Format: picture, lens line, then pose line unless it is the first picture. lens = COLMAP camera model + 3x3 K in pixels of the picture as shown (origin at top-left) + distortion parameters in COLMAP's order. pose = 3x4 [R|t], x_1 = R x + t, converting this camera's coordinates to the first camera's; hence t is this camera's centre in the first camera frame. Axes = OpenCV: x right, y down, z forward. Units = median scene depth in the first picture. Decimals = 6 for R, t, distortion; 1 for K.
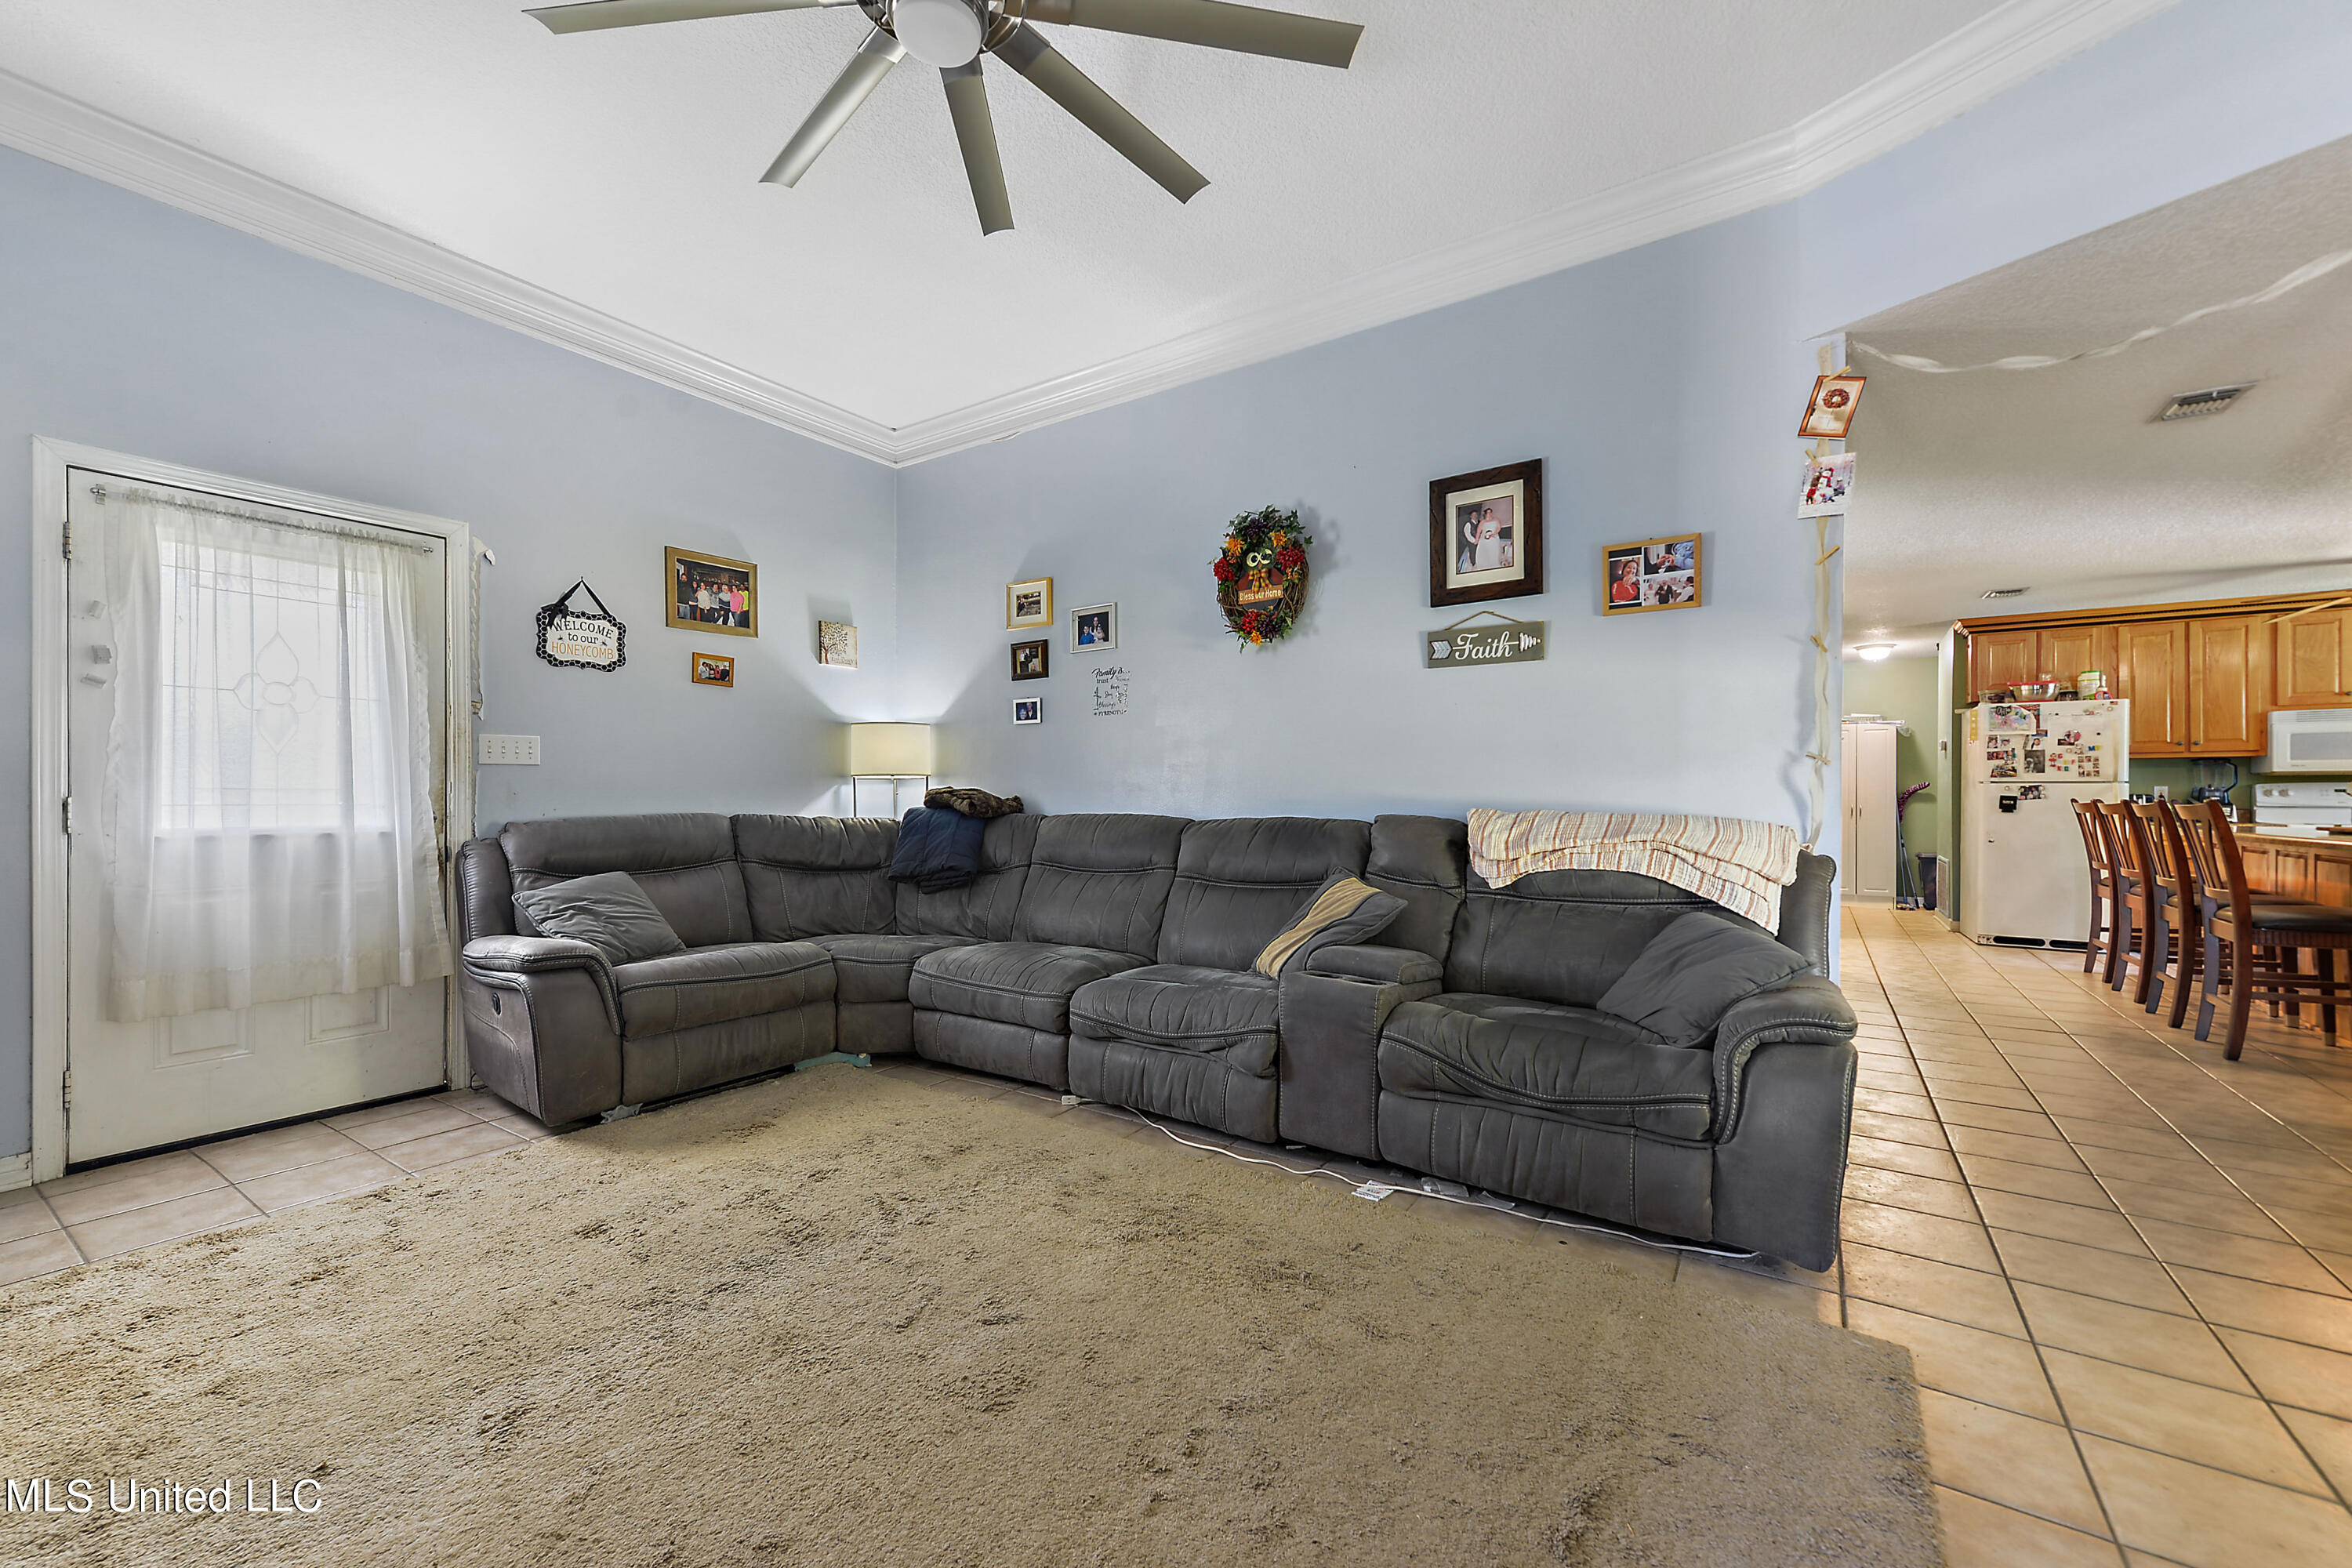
lens RADIAL K [[915.7, 0, 1175.2], [0, 915.7, 792.9], [0, 0, 1]] dist [0.002968, 0.000254]
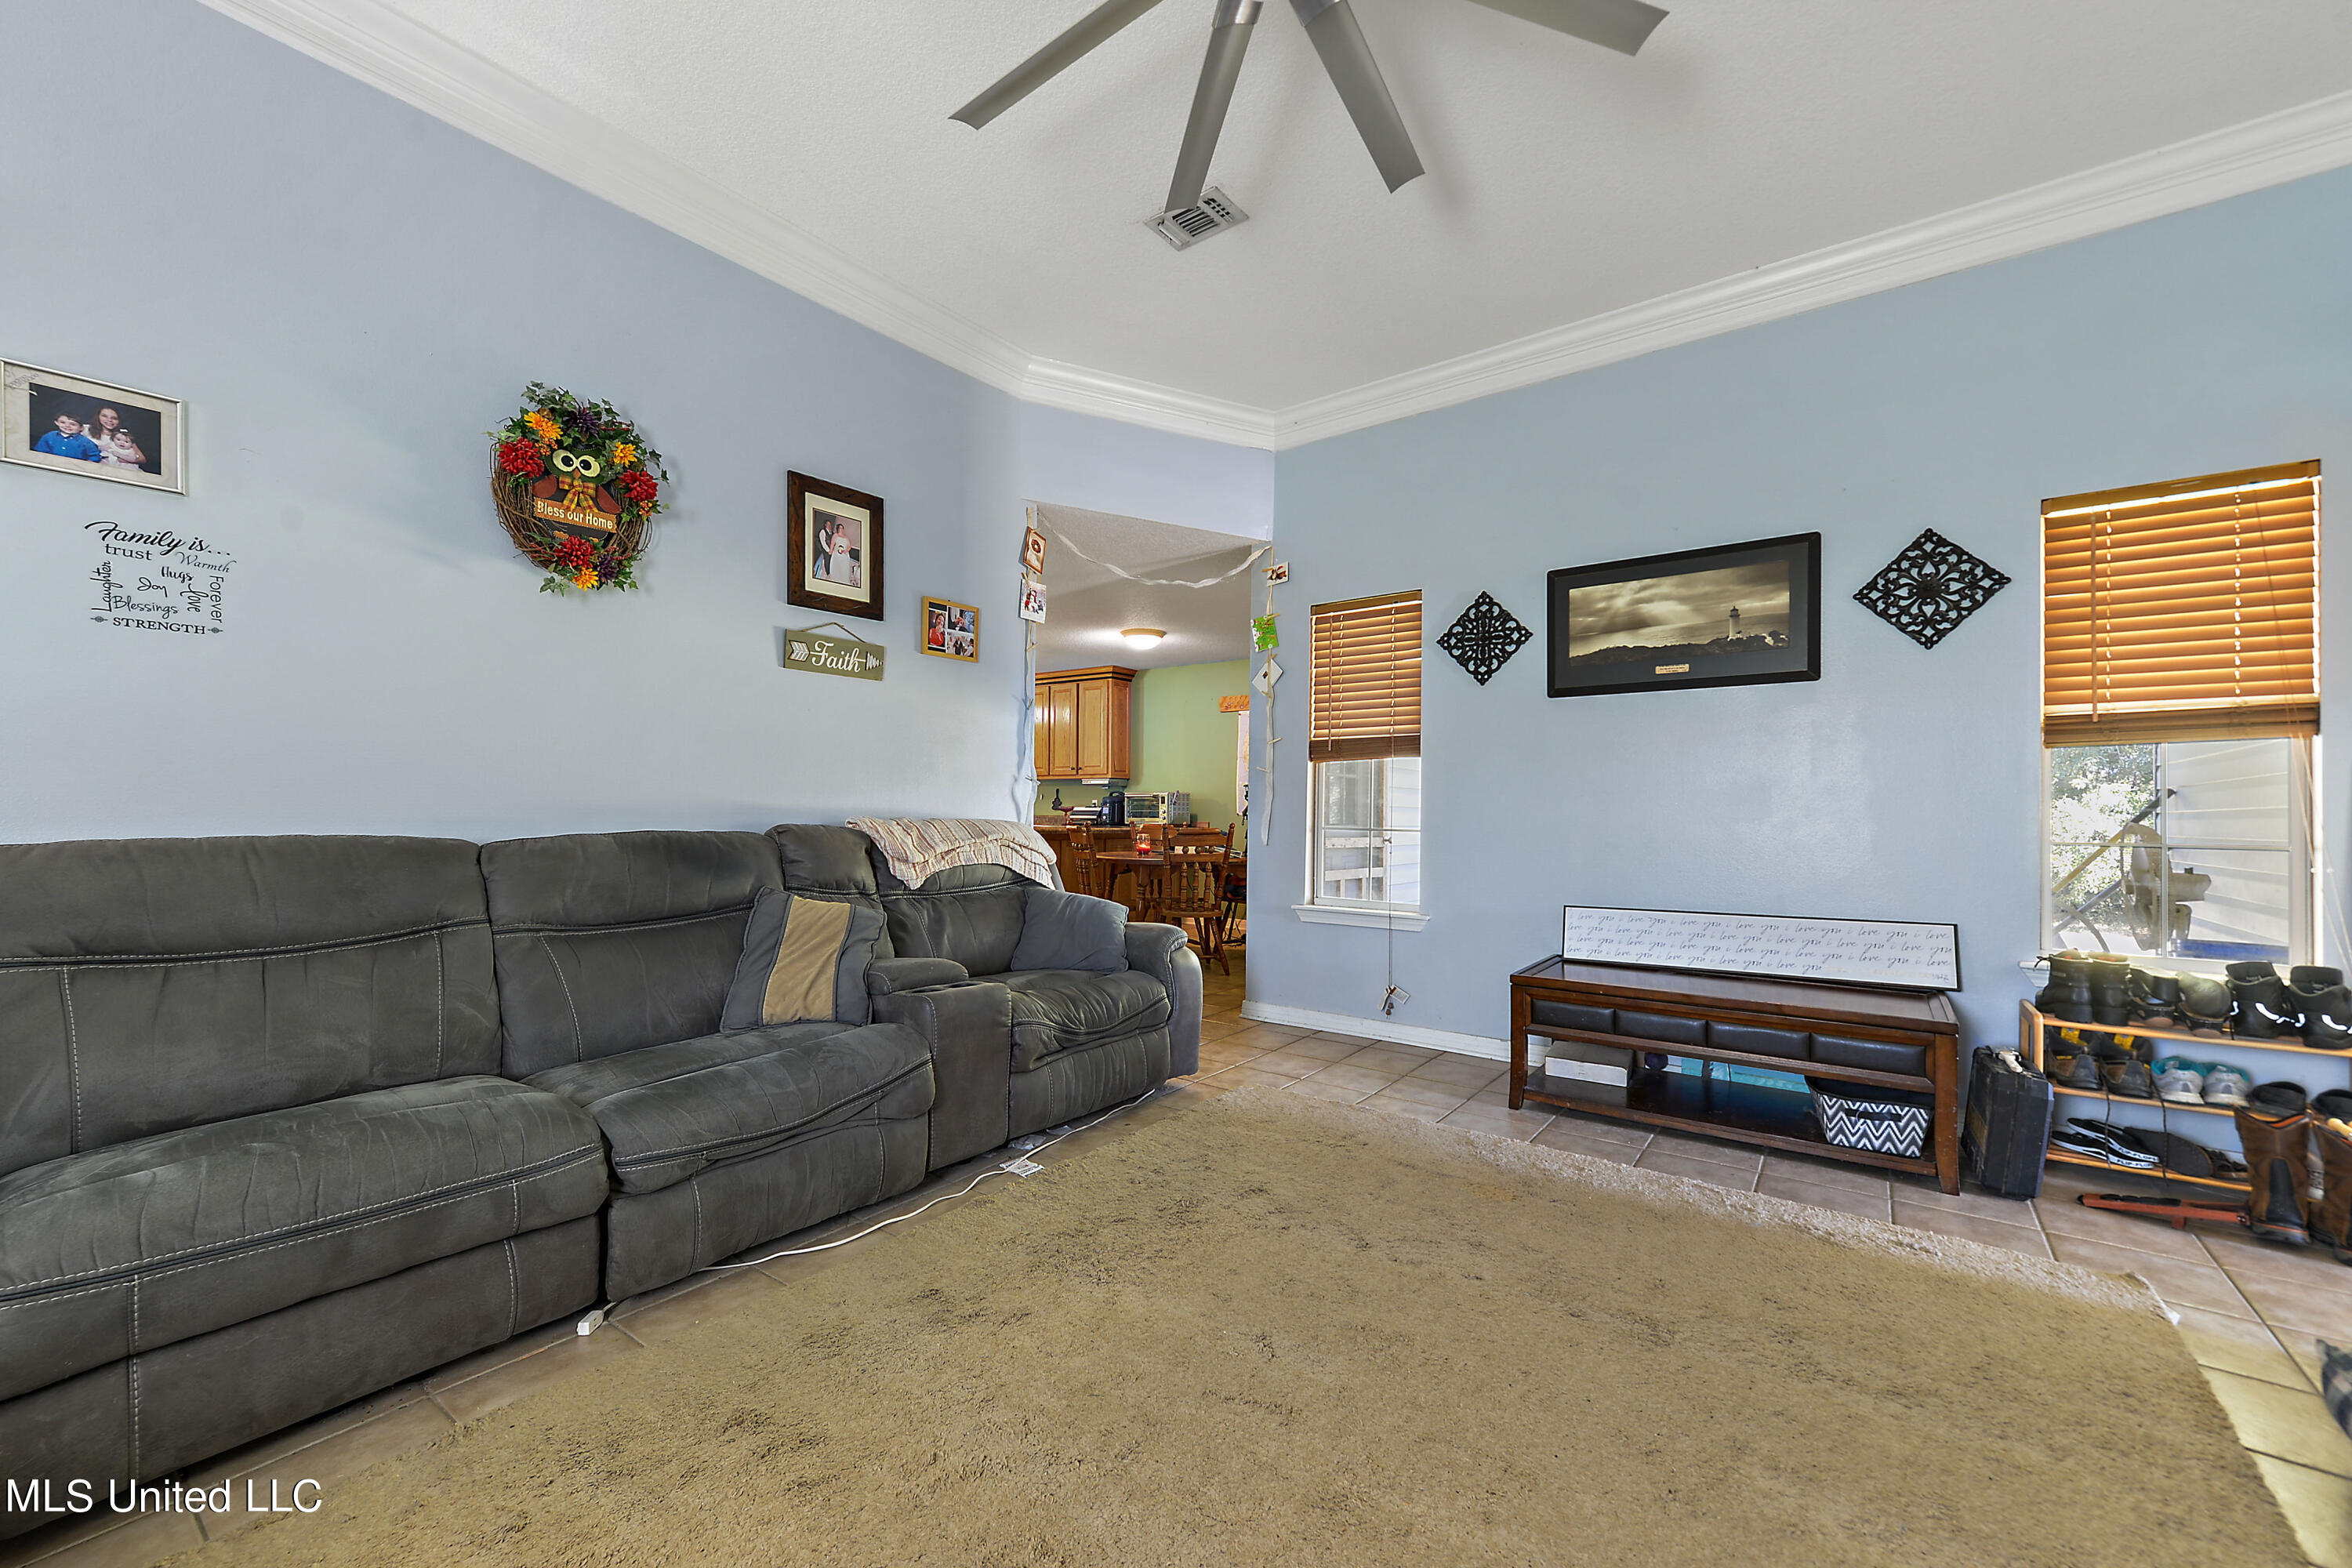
lens RADIAL K [[928.1, 0, 1156.0], [0, 928.1, 785.3], [0, 0, 1]] dist [0.004211, 0.000125]
pose [[0.055210, 0.023075, 0.998208, -0.673768], [-0.006689, 0.999719, -0.022740, 0.003061], [-0.998452, -0.005422, 0.055349, 0.592403]]
